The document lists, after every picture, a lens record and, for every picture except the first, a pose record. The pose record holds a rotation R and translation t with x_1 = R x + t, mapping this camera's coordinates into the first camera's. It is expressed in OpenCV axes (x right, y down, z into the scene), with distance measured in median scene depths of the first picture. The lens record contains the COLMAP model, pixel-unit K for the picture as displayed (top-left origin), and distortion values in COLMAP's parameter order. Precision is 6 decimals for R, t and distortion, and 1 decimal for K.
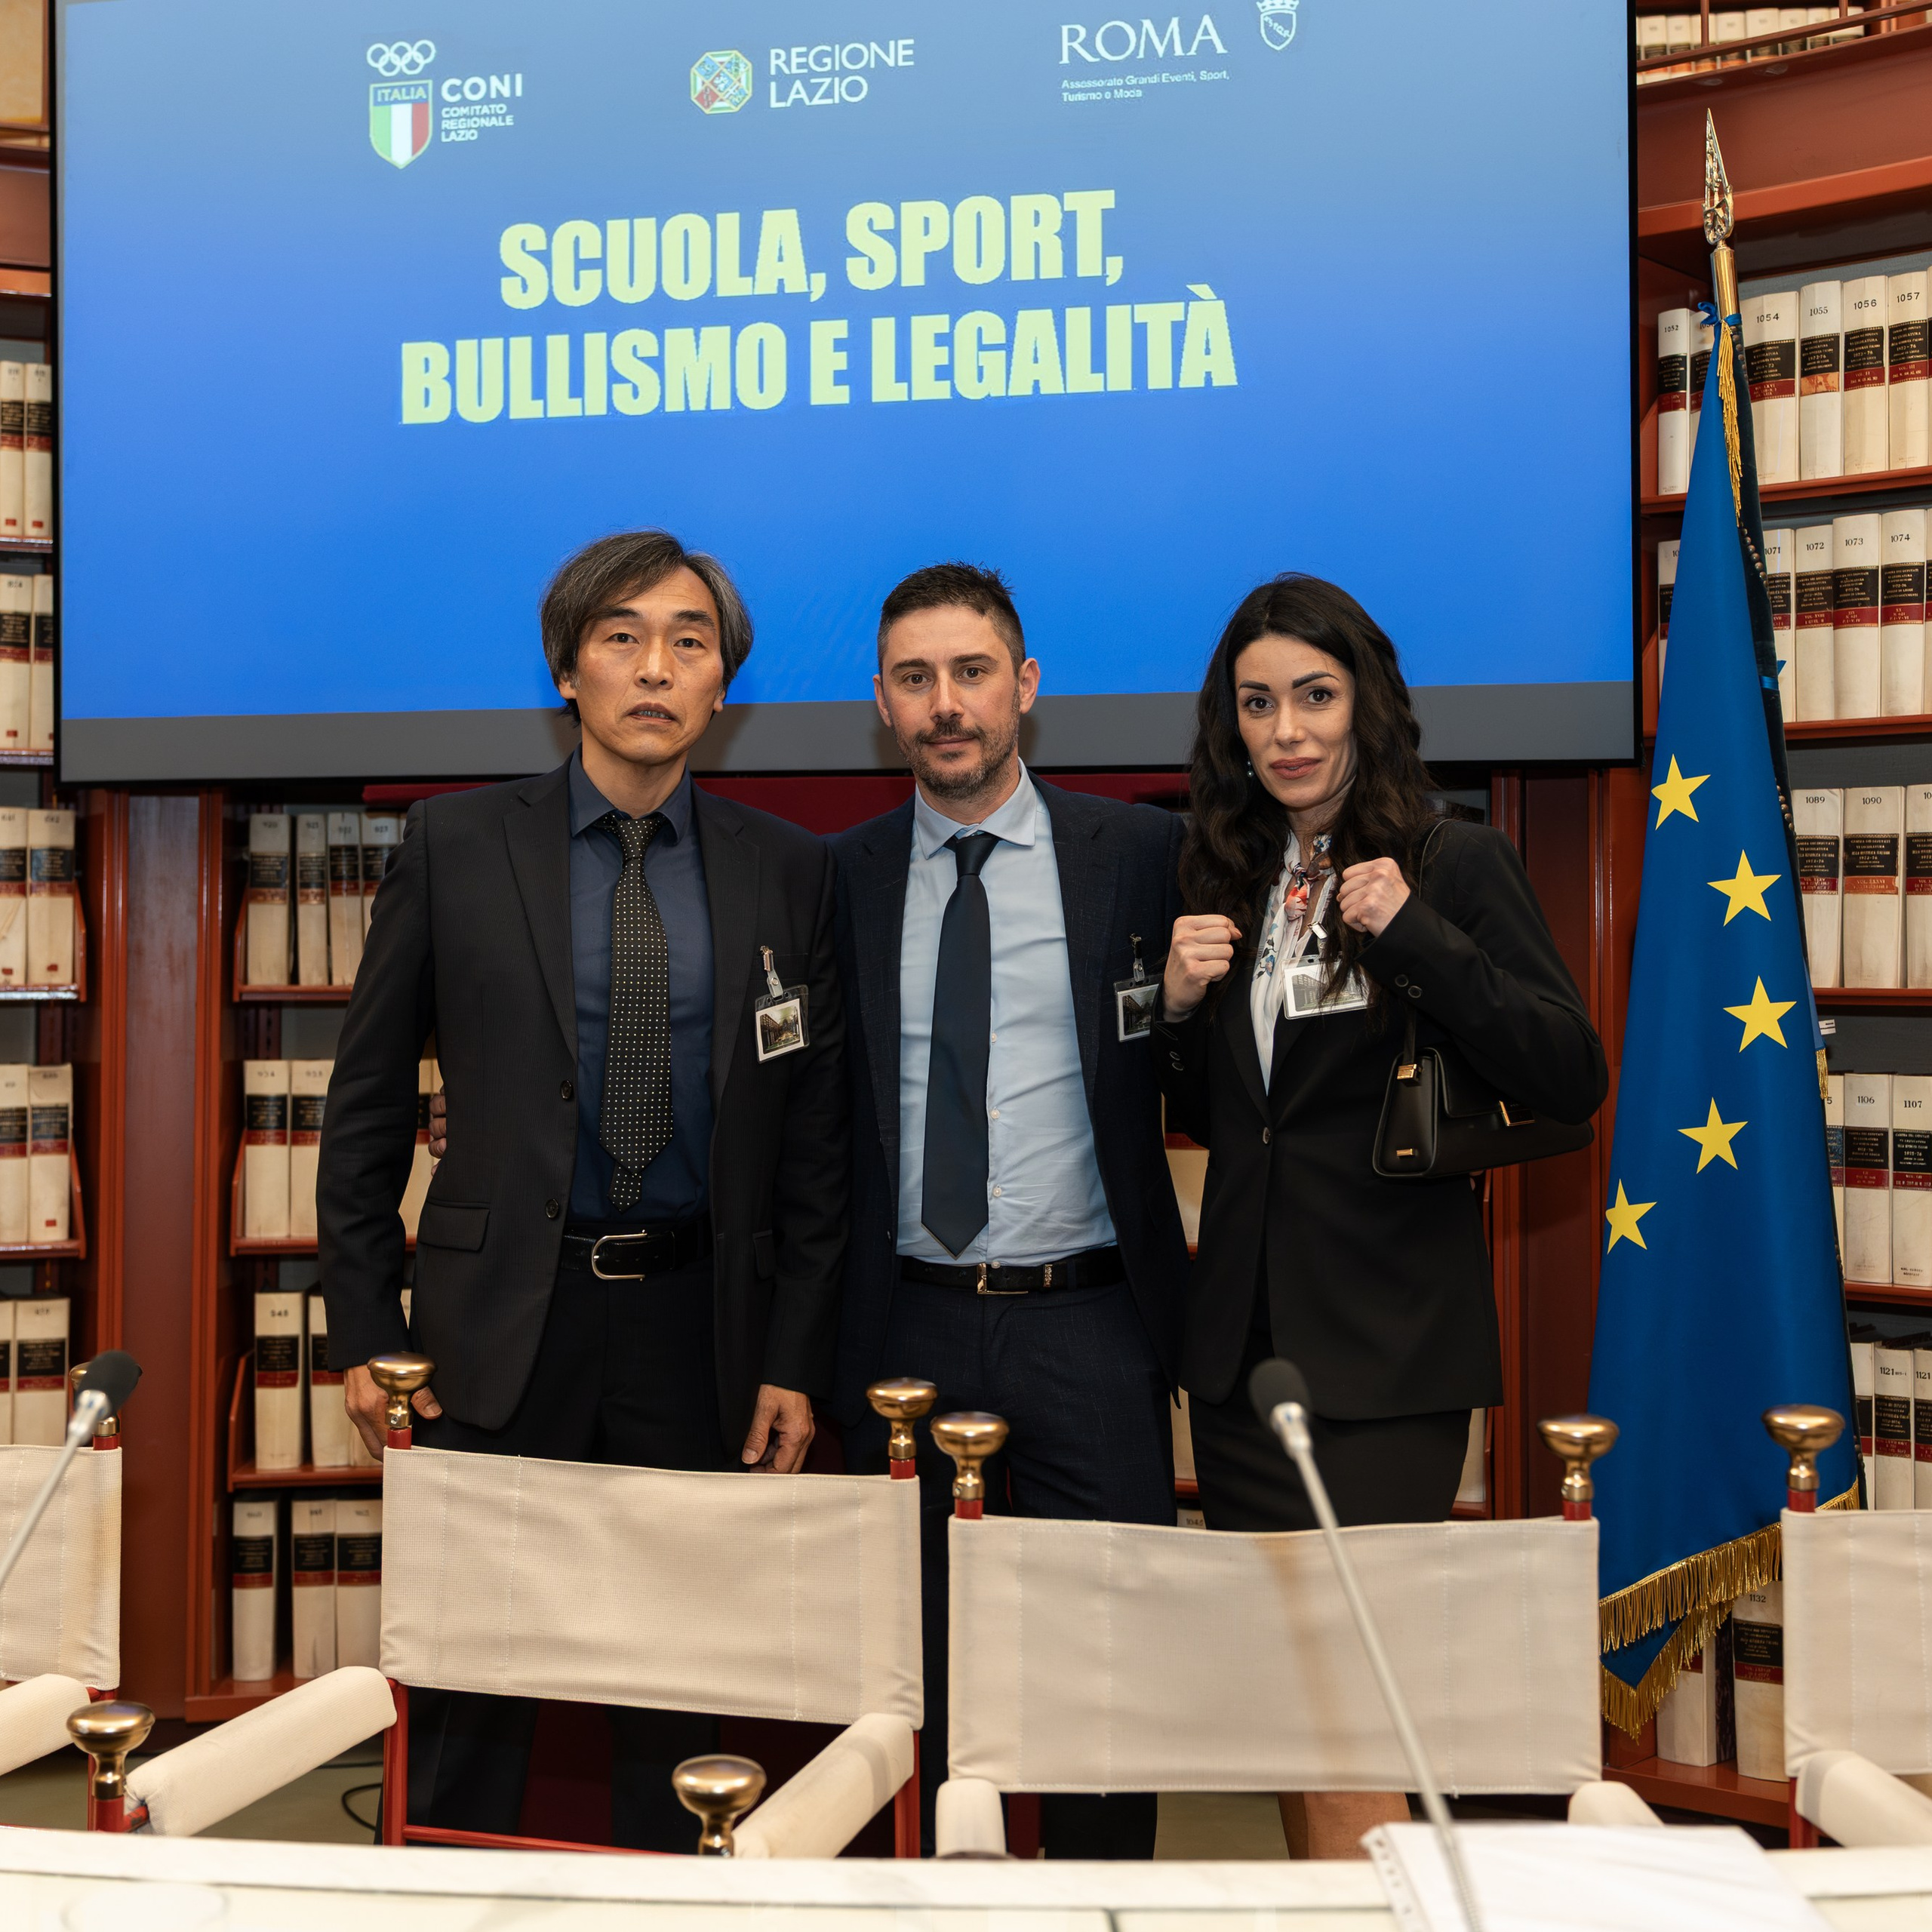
lens RADIAL K [[2599.9, 0, 911.5], [0, 2599.9, 895.5], [0, 0, 1]] dist [0.010214, 0.000000]
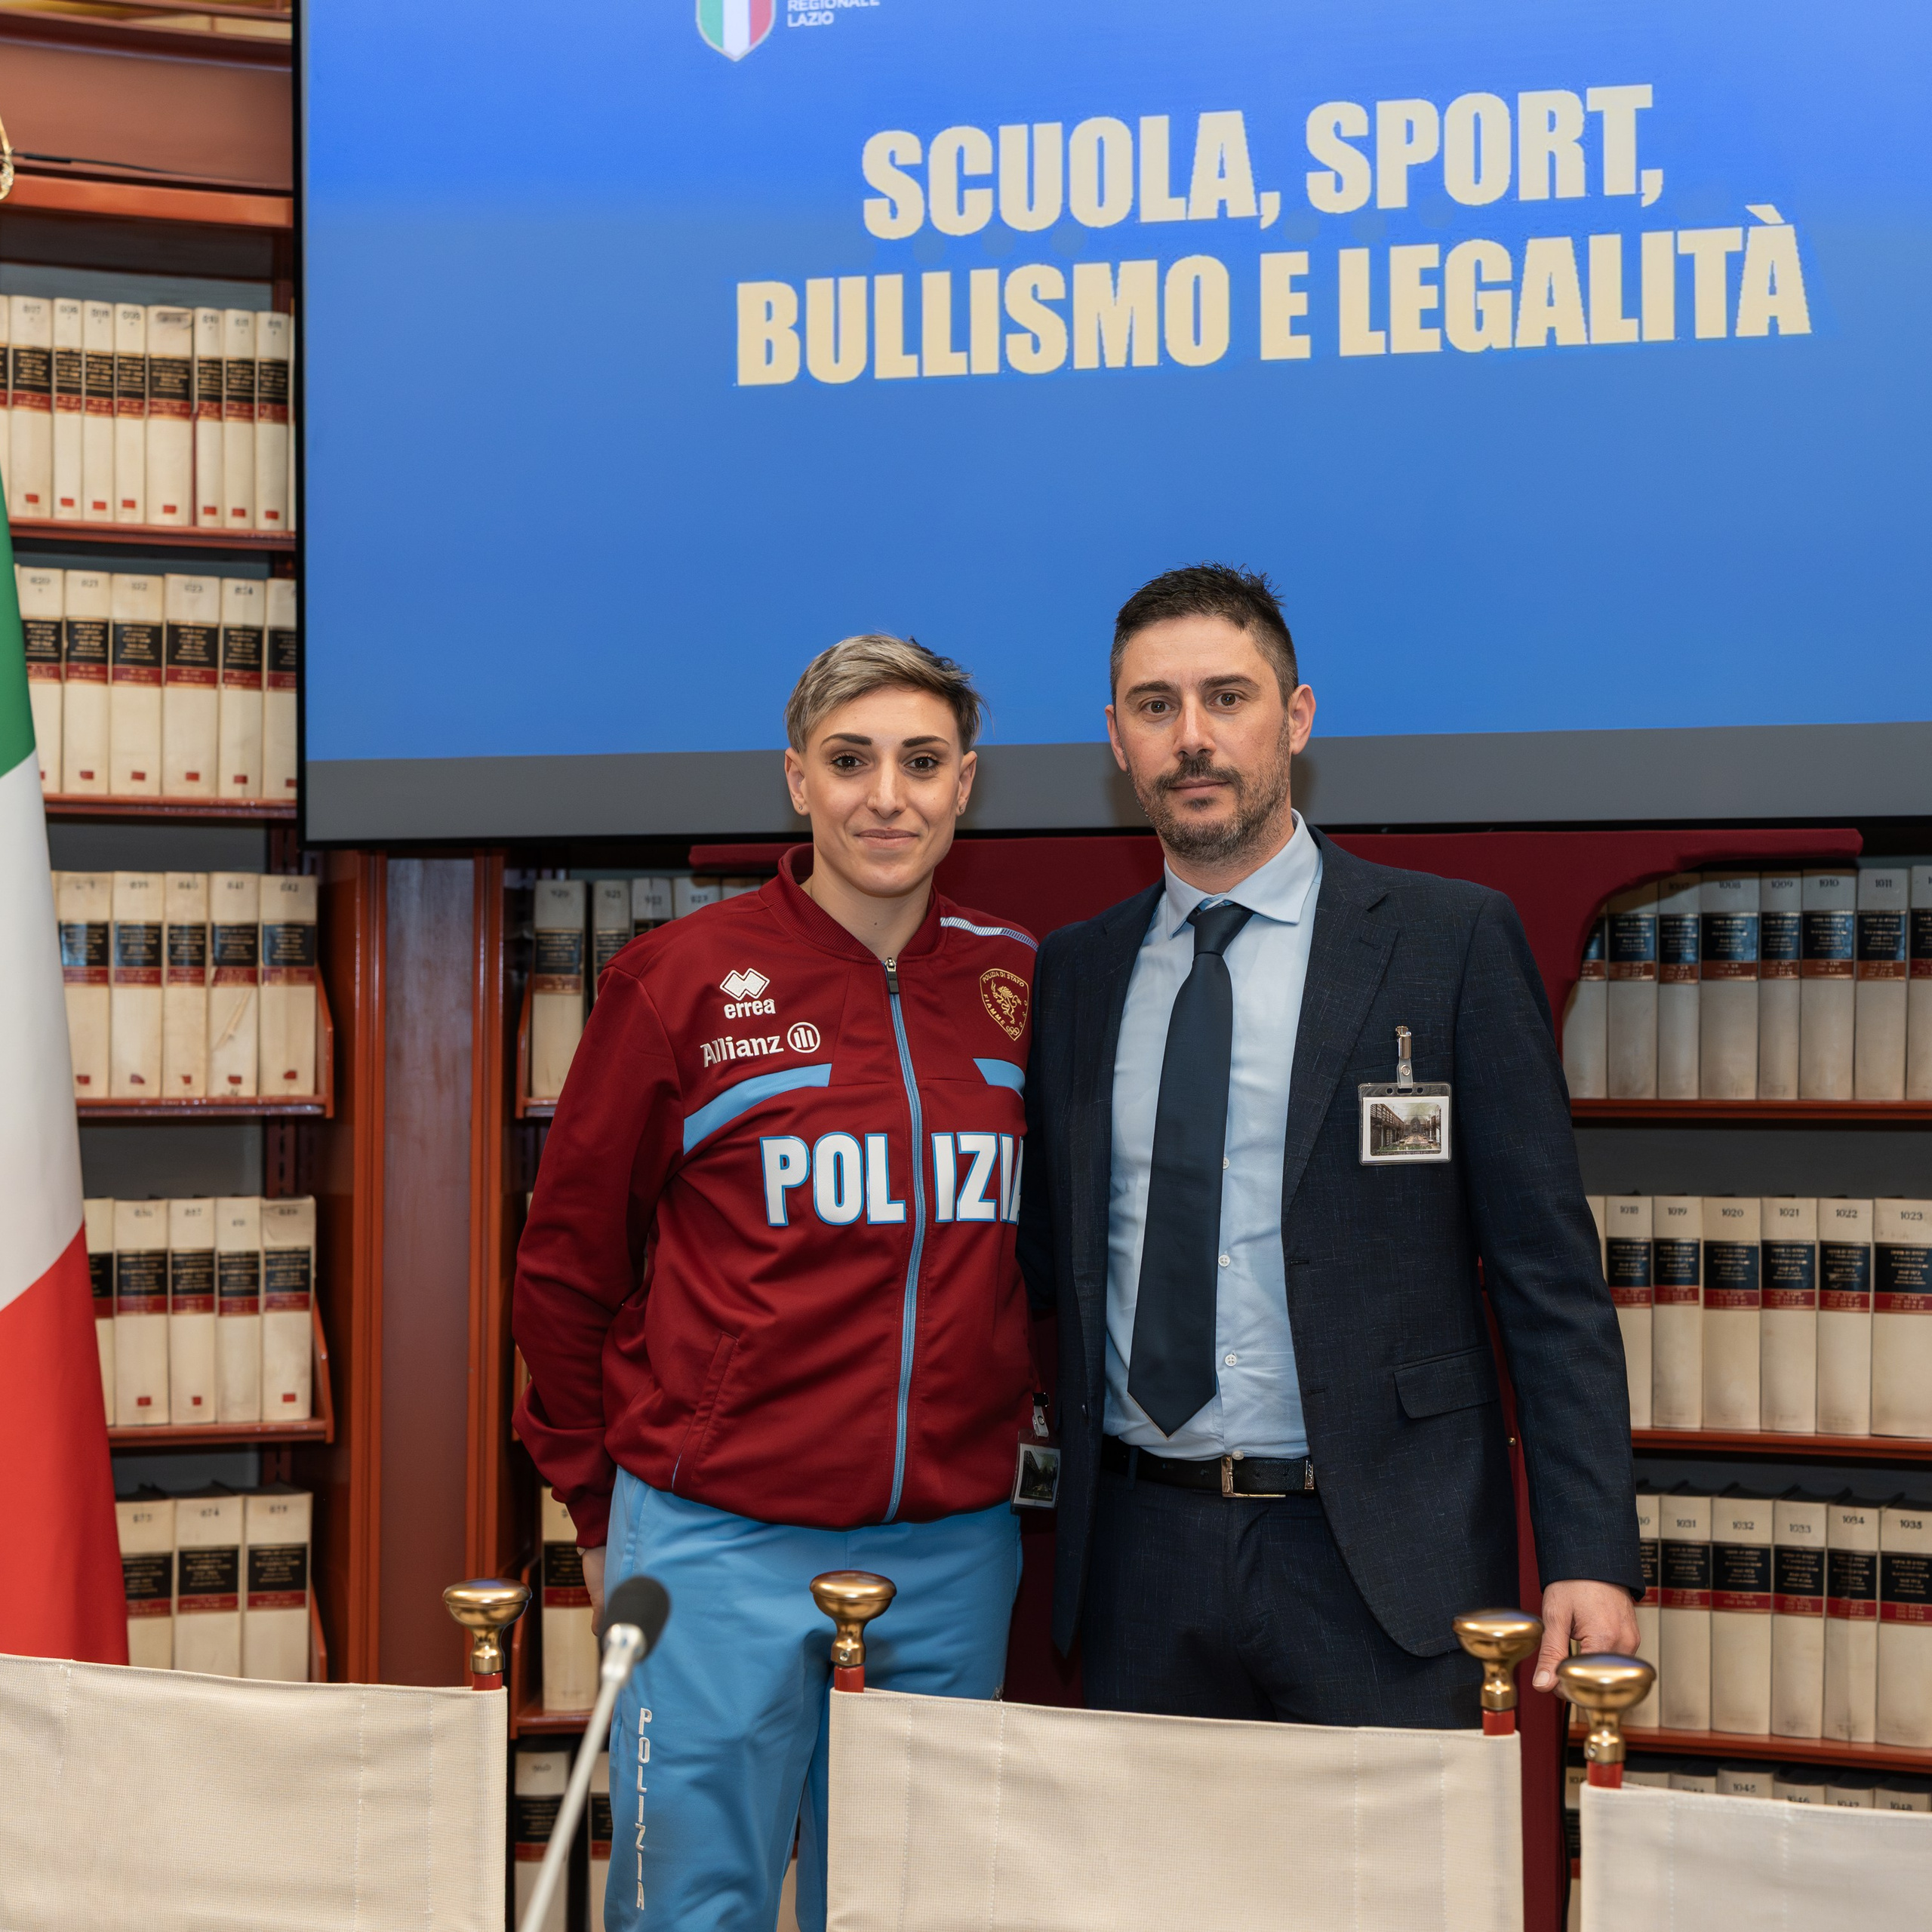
lens RADIAL K [[3389.9, 0, 1106.8], [0, 3389.9, 962.4], [0, 0, 1]] dist [-0.006912, 0.000000]
pose [[0.999564, -0.000199, -0.029538, -0.055031], [0.000219, 1.000000, 0.000668, -0.007609], [0.029538, -0.000674, 0.999563, -0.023347]]
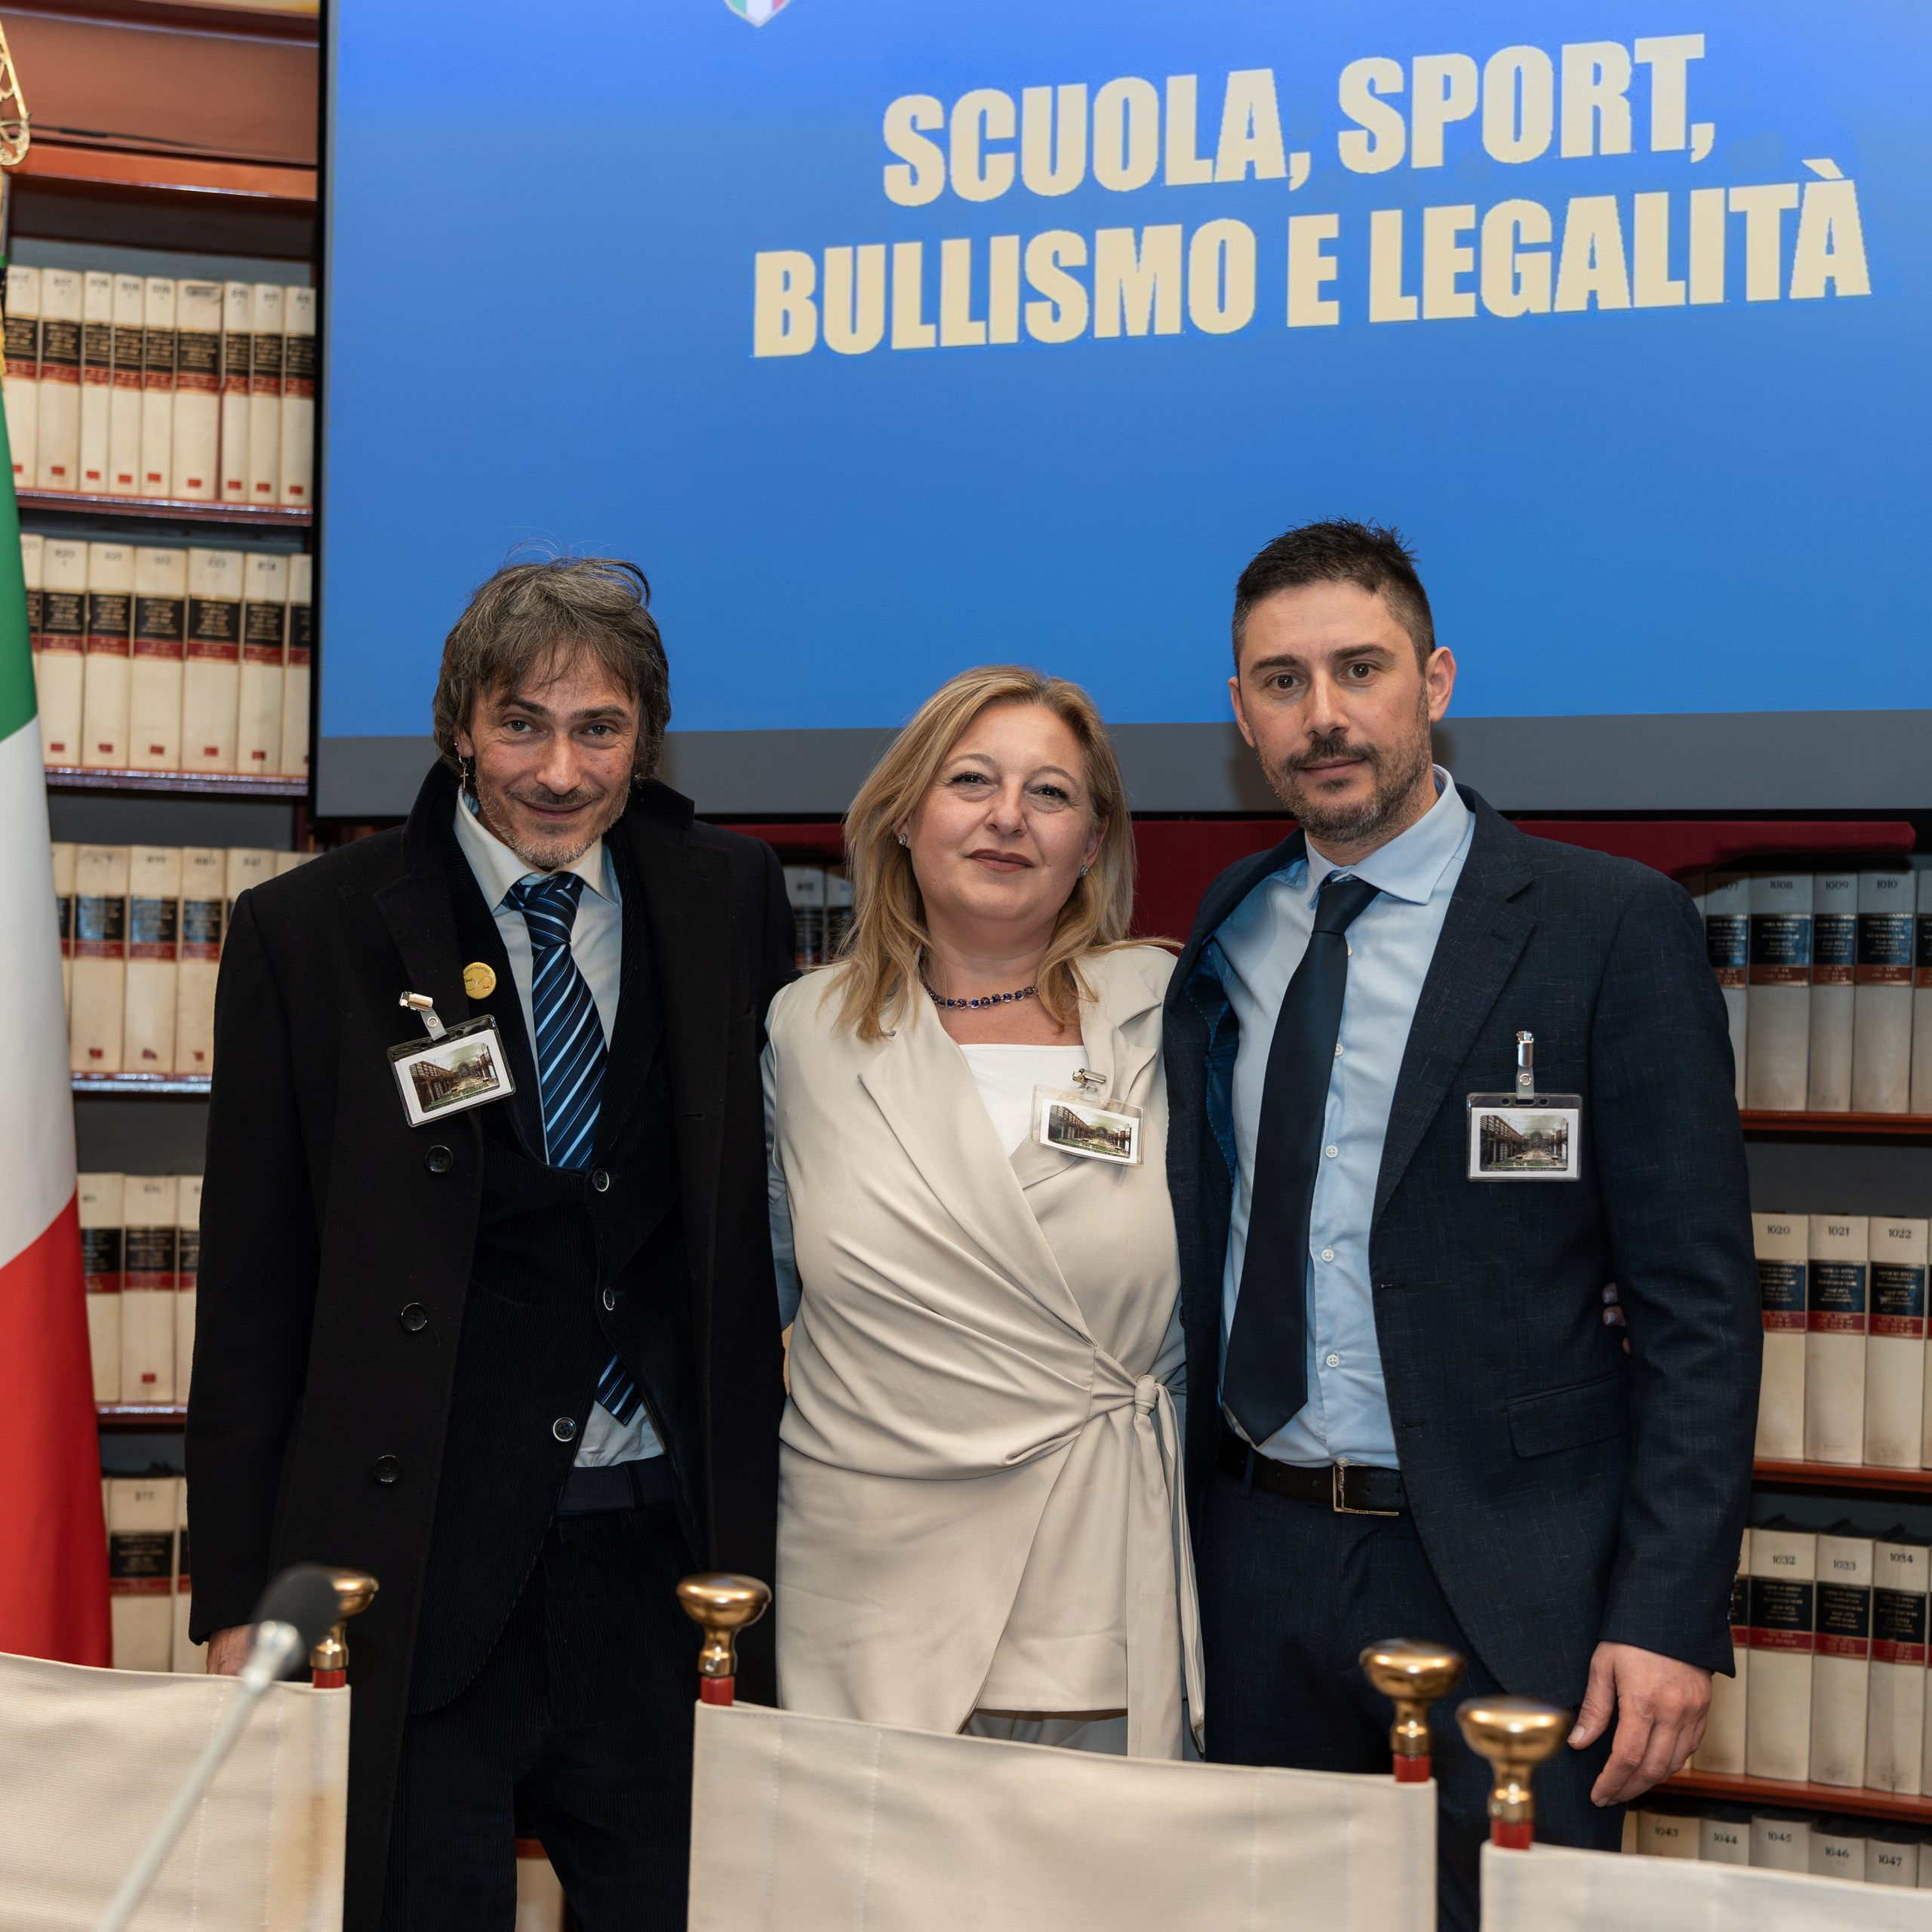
lens RADIAL K [[3206.2, 0, 977.7], [0, 3206.2, 977.9], [0, 0, 1]] dist [0.004445, 0.000000]
pose [[0.992304, 0.018041, -0.122507, -0.010477], [-0.018939, 0.999802, -0.006164, 0.007314], [0.122371, 0.008437, 0.992449, 0.068629]]
